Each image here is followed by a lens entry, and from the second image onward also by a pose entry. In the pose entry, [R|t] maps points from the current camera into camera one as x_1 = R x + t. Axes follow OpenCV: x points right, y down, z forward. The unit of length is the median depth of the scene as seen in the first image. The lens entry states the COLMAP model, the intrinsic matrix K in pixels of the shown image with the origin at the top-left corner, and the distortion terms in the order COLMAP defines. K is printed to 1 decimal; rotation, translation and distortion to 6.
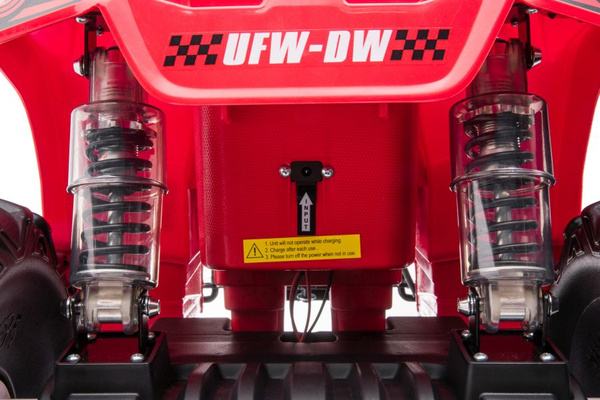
lens RADIAL K [[845.9, 0, 293.7], [0, 845.9, 197.9], [0, 0, 1]] dist [0.090749, 0.000000]
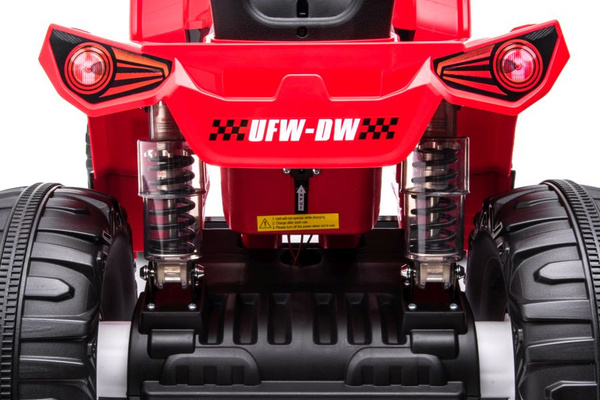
lens RADIAL K [[1092.3, 0, 300.1], [0, 1092.3, 198.3], [0, 0, 1]] dist [-0.064394, 0.000000]
pose [[0.999654, -0.000165, 0.026312, -0.041778], [-0.008445, 0.945057, 0.326797, -0.688152], [-0.024920, -0.326906, 0.944728, -0.867600]]
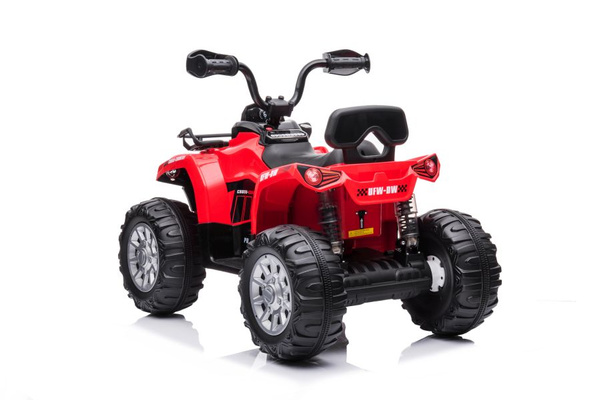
lens RADIAL K [[1131.1, 0, 301.5], [0, 1131.1, 202.2], [0, 0, 1]] dist [0.110650, 0.000000]
pose [[0.838220, -0.066116, 0.541310, -3.632762], [0.012505, 0.994693, 0.102129, -0.736260], [-0.545189, -0.078837, 0.834598, -3.837039]]
